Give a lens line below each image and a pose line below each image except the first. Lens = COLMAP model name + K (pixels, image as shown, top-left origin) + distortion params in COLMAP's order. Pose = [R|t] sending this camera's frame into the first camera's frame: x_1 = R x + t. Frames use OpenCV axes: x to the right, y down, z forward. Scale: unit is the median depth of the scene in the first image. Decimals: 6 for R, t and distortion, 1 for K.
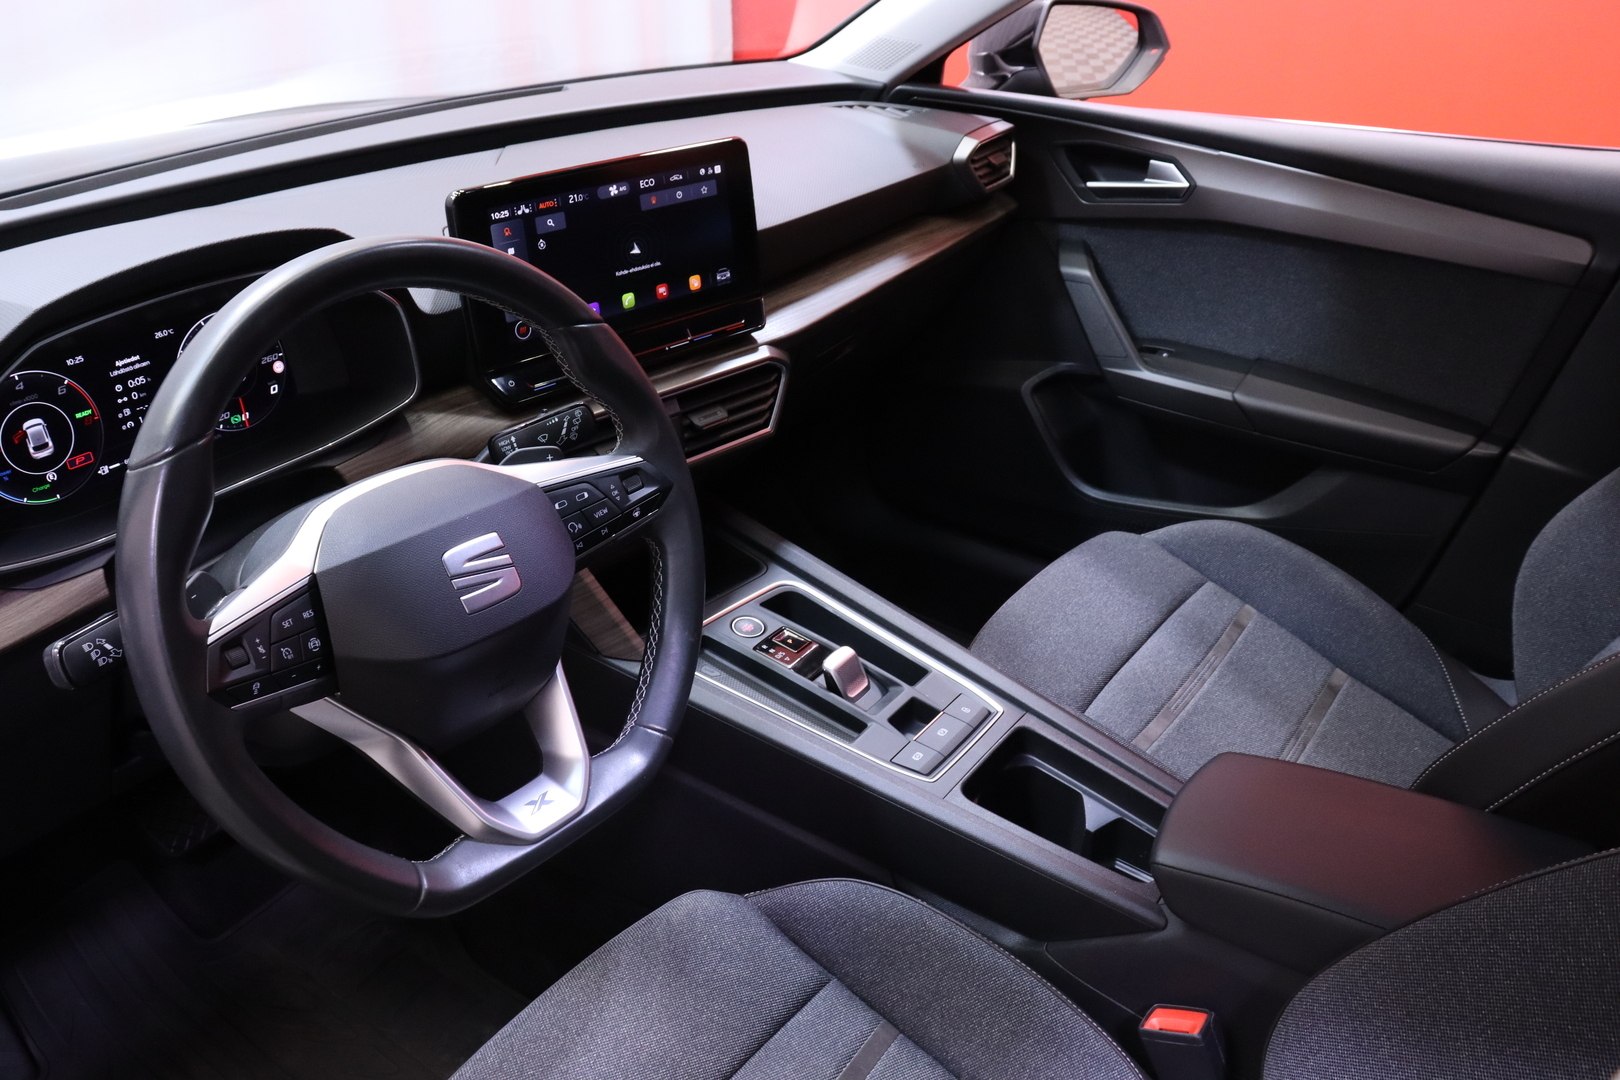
lens RADIAL K [[1335.6, 0, 790.4], [0, 1335.6, 539.0], [0, 0, 1]] dist [-0.094002, 0.001877]
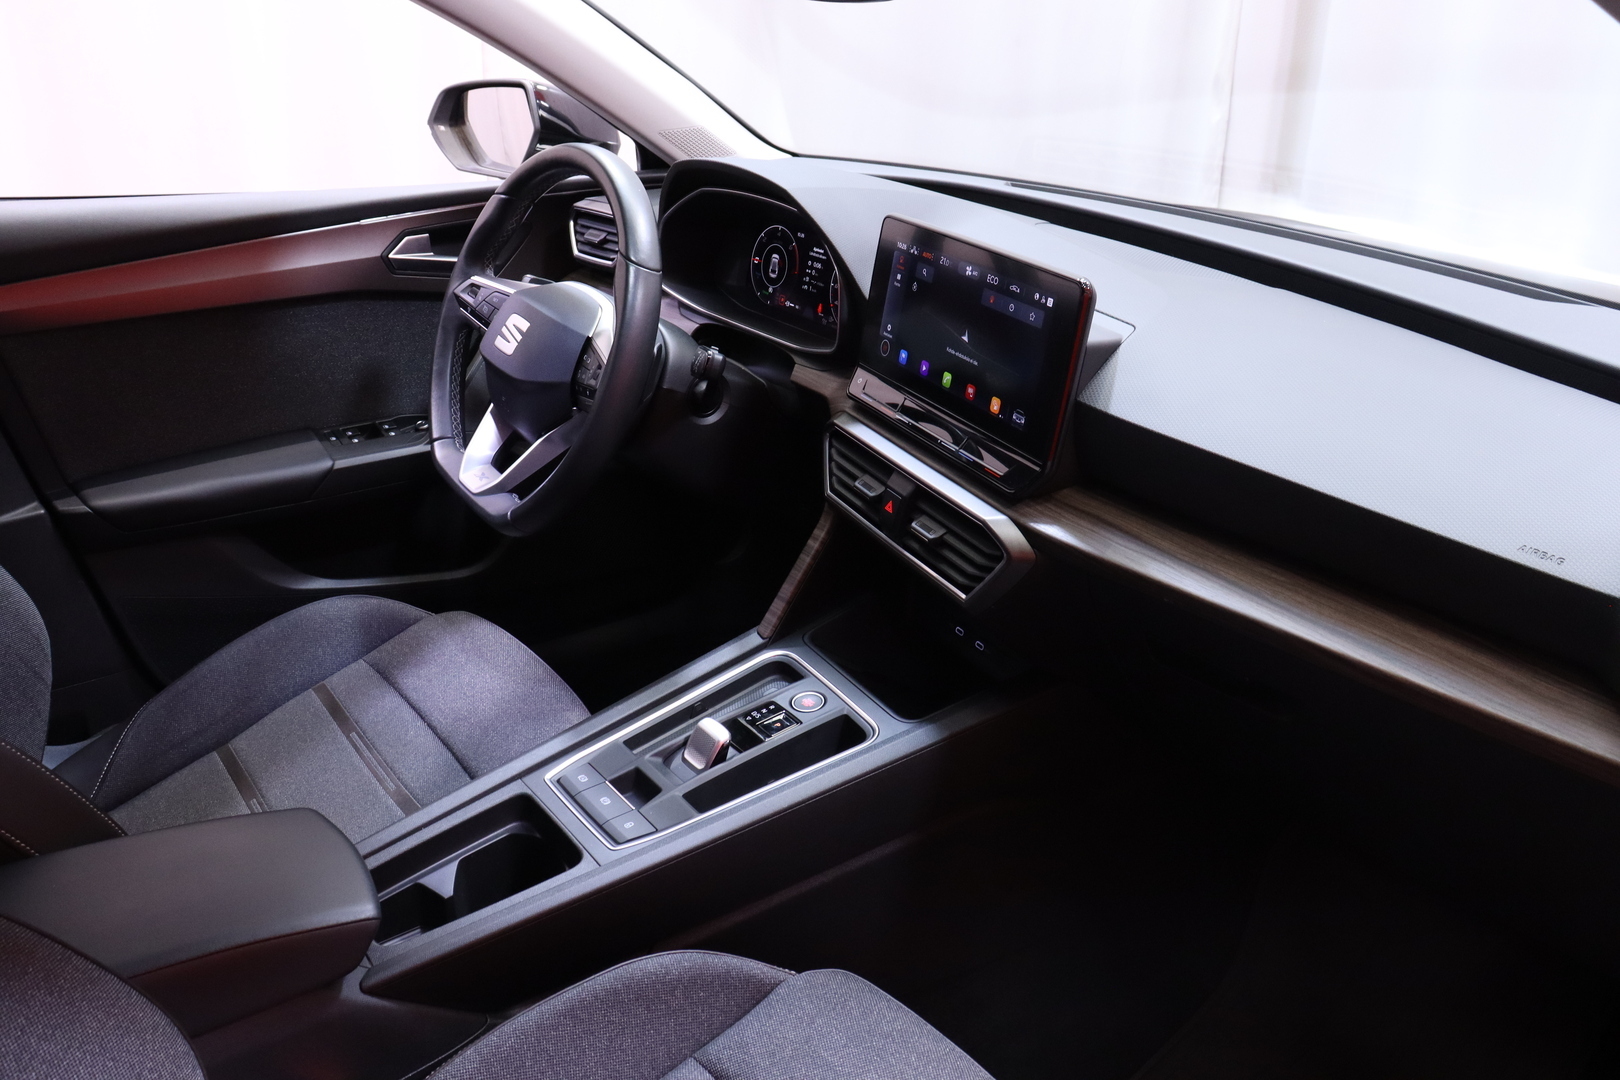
lens RADIAL K [[1335.6, 0, 790.4], [0, 1335.6, 539.0], [0, 0, 1]] dist [-0.094002, 0.001877]
pose [[-0.324293, 0.359741, -0.874883, 0.812634], [-0.476101, 0.737117, 0.479569, -0.502473], [0.817412, 0.572053, -0.067769, 1.018678]]
